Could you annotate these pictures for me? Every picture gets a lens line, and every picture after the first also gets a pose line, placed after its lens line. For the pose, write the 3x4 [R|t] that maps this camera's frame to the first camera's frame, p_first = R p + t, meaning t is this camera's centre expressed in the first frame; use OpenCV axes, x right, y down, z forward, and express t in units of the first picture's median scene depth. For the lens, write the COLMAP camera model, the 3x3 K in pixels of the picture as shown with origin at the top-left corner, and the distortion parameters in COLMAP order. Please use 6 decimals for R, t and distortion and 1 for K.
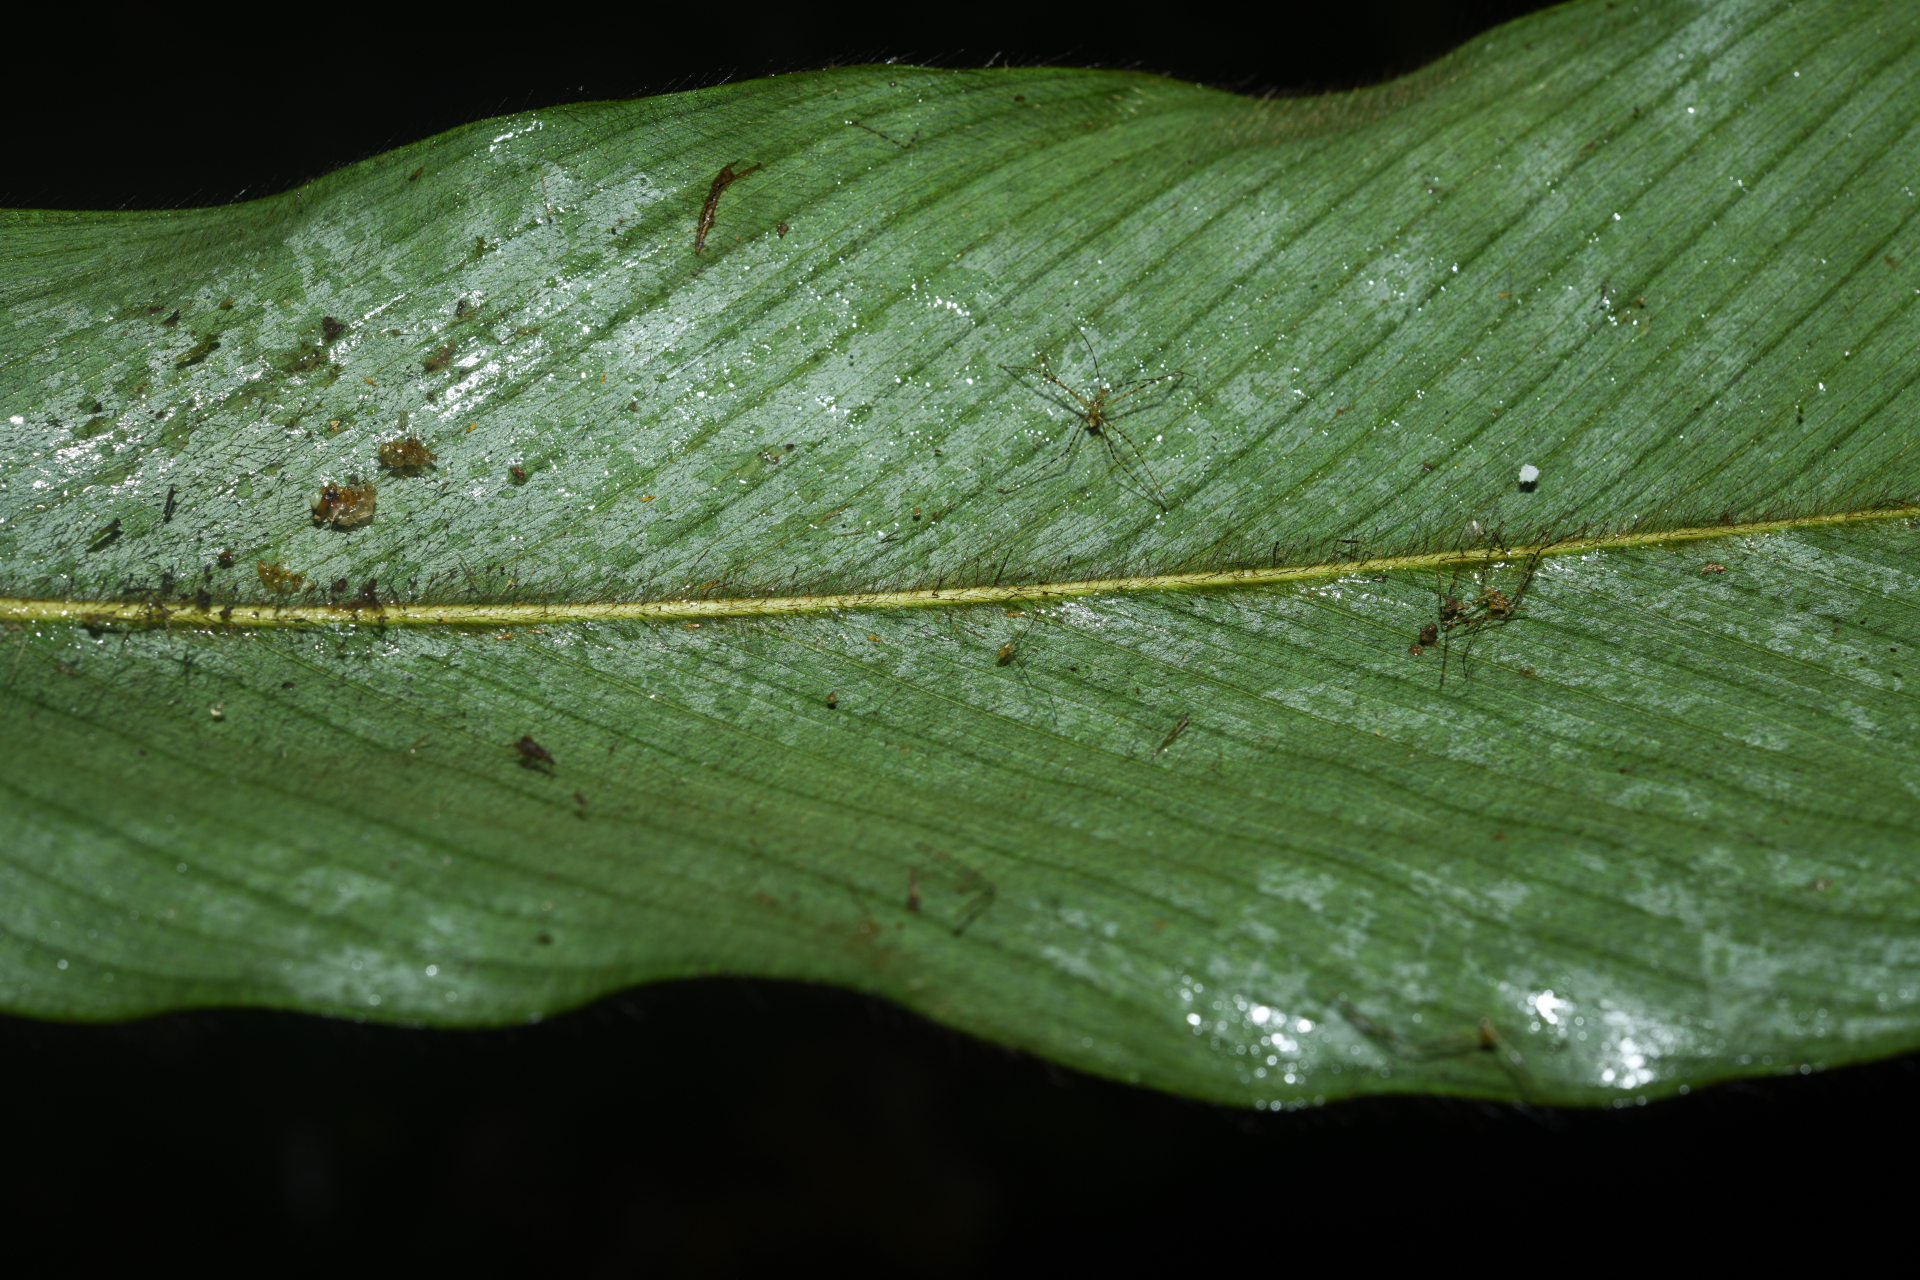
lens RADIAL K [[3403.7, 0, 996.0], [0, 3403.7, 640.2], [0, 0, 1]] dist [-0.059621, 0.373079]
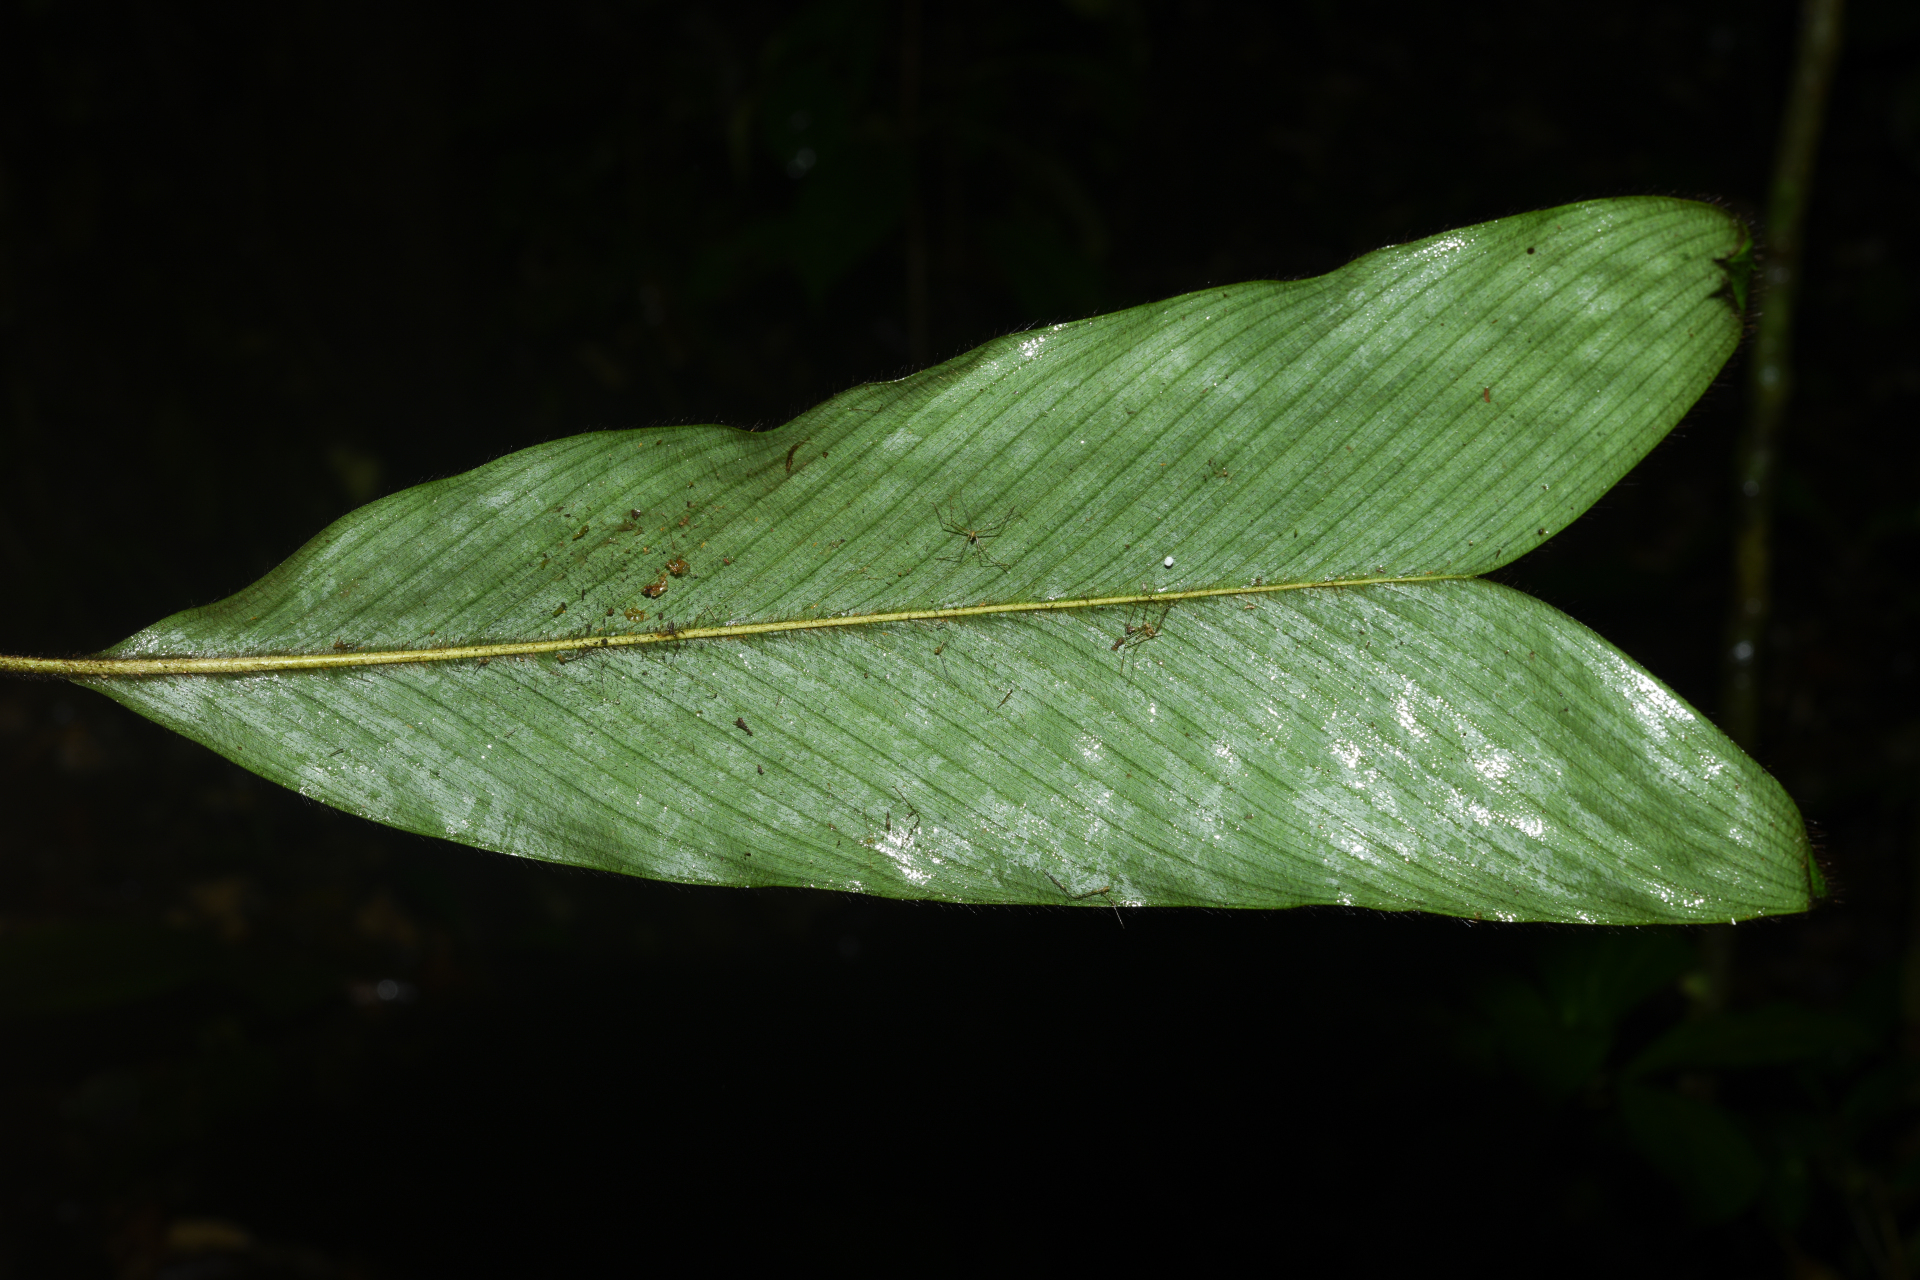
lens RADIAL K [[3403.7, 0, 996.0], [0, 3403.7, 640.2], [0, 0, 1]] dist [-0.059621, 0.373079]
pose [[0.976452, 0.030578, -0.213558, 0.529372], [0.128975, 0.710783, 0.691486, -1.578626], [0.172938, -0.702747, 0.690101, -0.584941]]
